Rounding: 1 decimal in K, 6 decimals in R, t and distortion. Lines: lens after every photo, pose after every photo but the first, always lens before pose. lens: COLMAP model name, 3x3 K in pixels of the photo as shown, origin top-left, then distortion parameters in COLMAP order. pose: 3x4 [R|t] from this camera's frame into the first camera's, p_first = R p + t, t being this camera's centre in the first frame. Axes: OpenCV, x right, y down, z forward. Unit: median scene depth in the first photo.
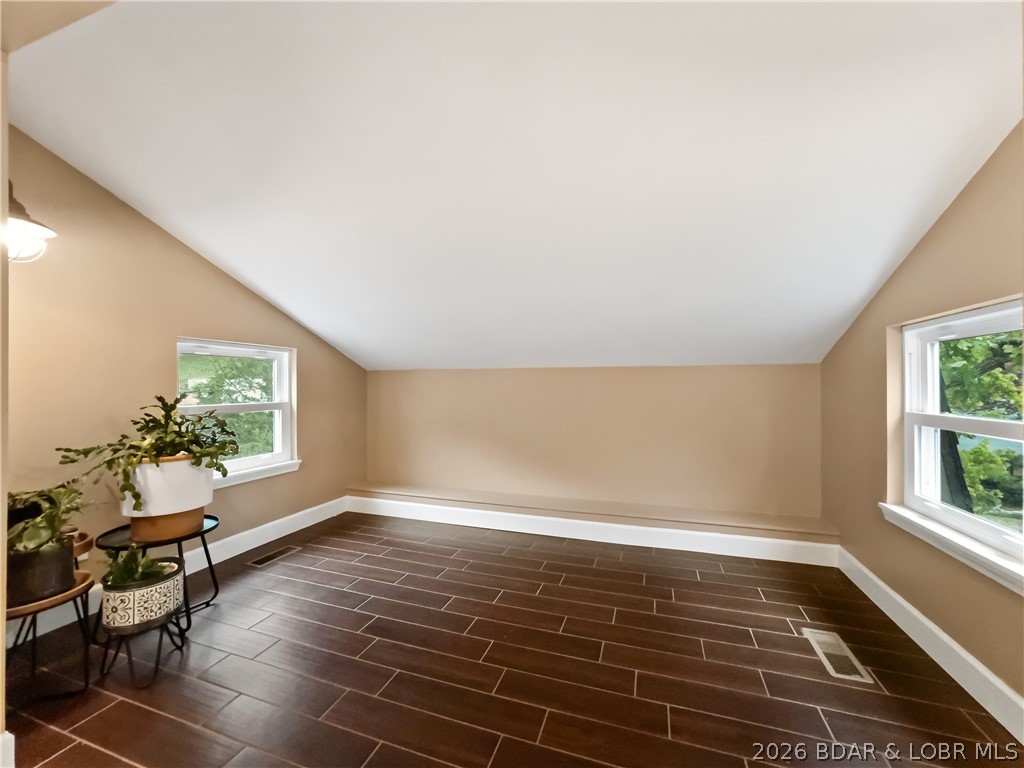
lens RADIAL K [[420.7, 0, 511.3], [0, 420.7, 387.9], [0, 0, 1]] dist [-0.025821, 0.002609]
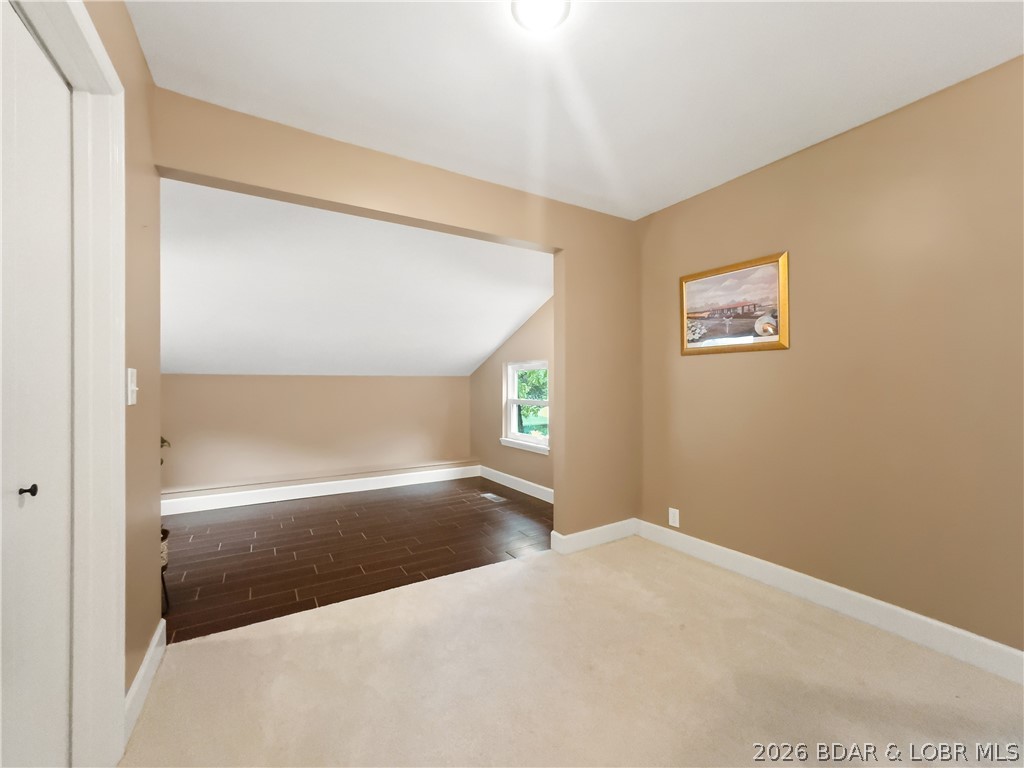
lens RADIAL K [[420.7, 0, 513.0], [0, 420.7, 381.5], [0, 0, 1]] dist [-0.025821, 0.002609]
pose [[0.639551, -0.002634, 0.768744, -0.932028], [0.007017, 0.999972, -0.002412, -0.037641], [-0.768717, 0.006937, 0.639552, -0.614129]]
